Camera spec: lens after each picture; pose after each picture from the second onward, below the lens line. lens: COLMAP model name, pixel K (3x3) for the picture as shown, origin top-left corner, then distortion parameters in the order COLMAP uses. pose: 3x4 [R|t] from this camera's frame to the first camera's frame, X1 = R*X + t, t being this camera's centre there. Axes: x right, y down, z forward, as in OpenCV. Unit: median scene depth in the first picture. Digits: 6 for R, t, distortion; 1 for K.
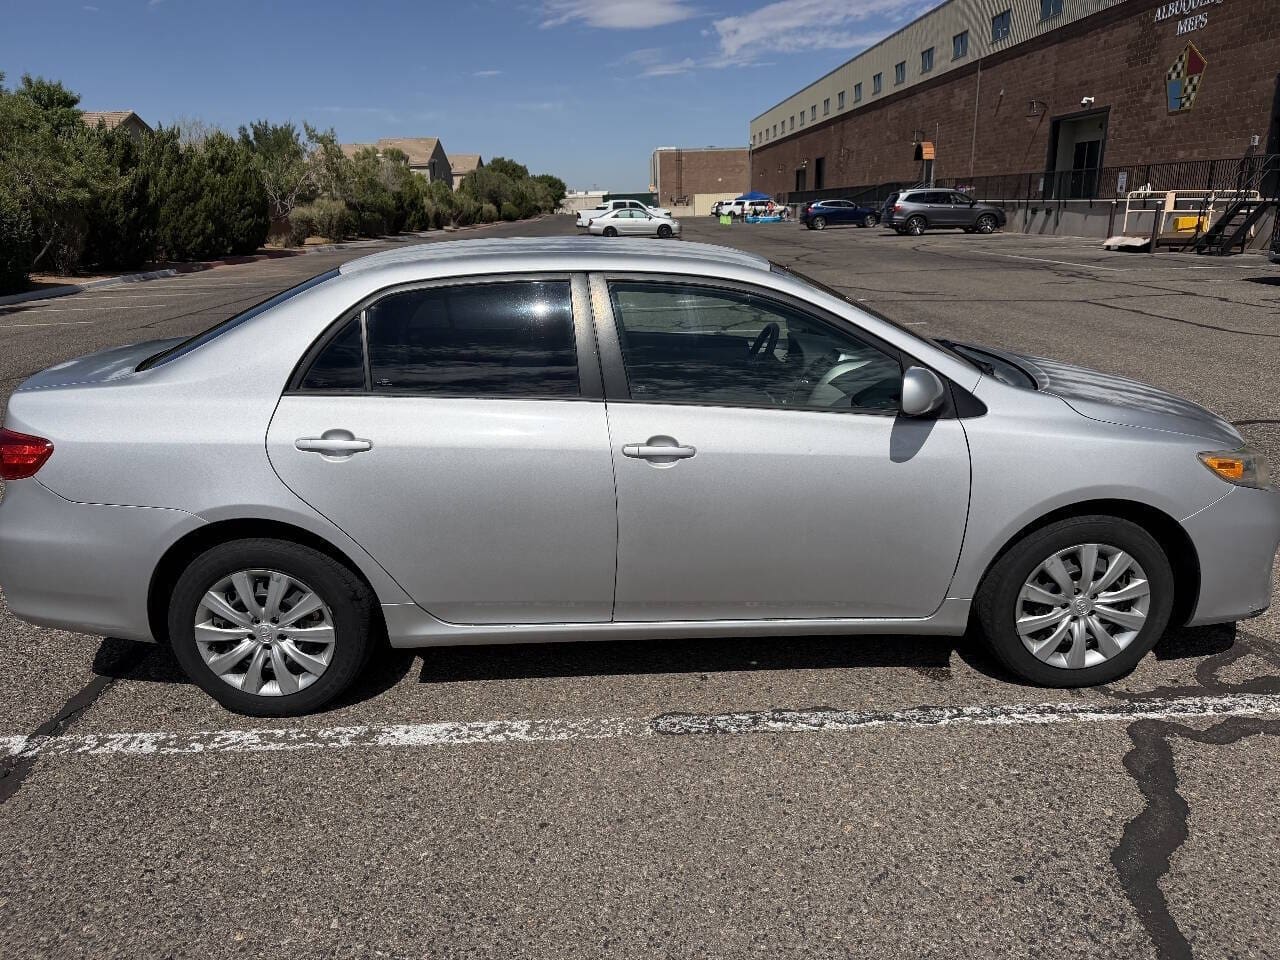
lens RADIAL K [[913.4, 0, 645.8], [0, 913.4, 504.4], [0, 0, 1]] dist [-0.001078, -0.007606]
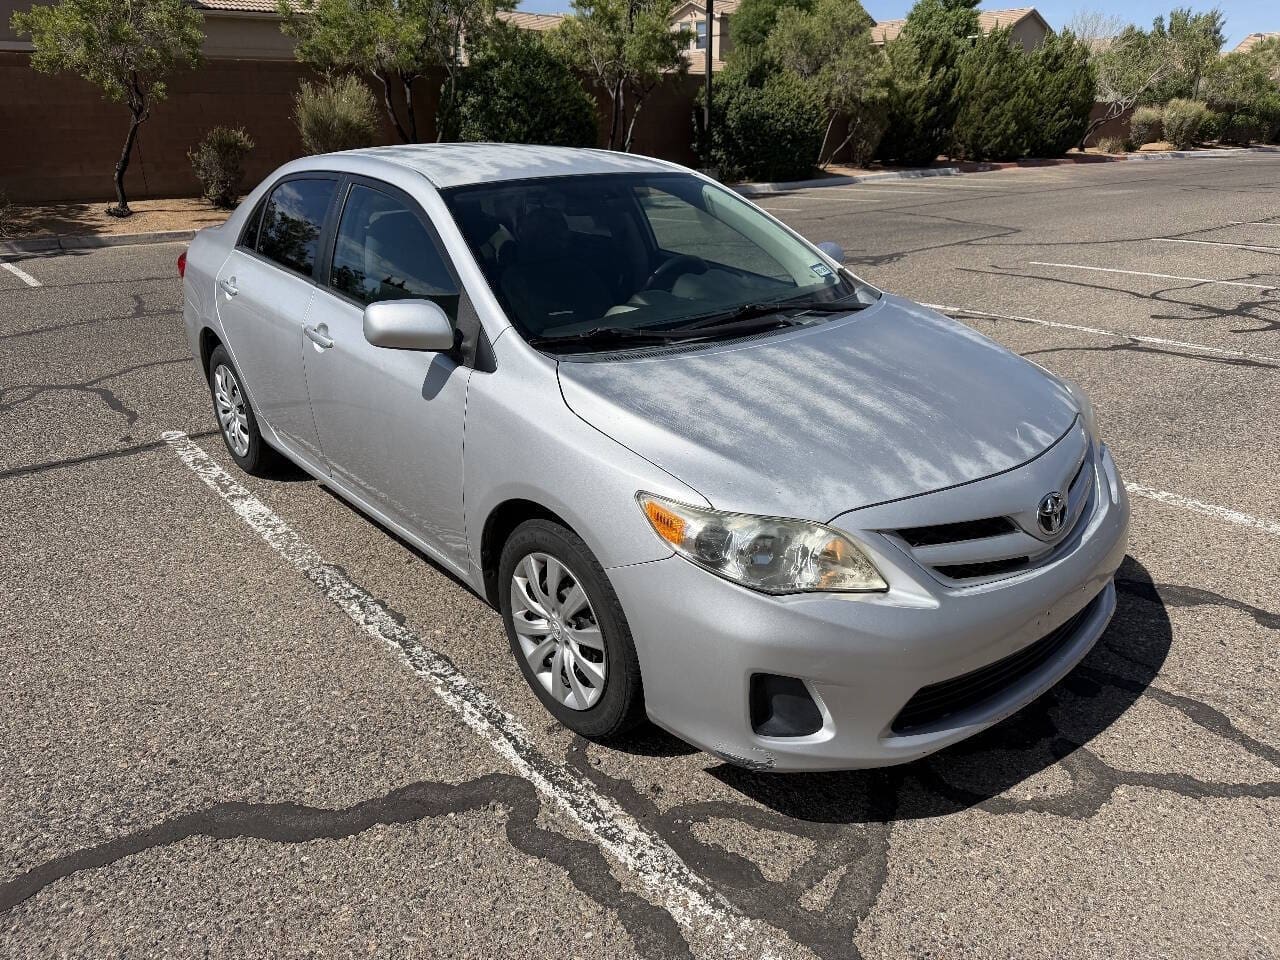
lens RADIAL K [[913.4, 0, 645.8], [0, 913.4, 504.4], [0, 0, 1]] dist [-0.001078, -0.007606]
pose [[0.616532, 0.322597, -0.718205, 0.143709], [-0.251404, 0.945113, 0.208703, -0.024838], [0.746112, 0.051887, 0.663795, 0.068058]]
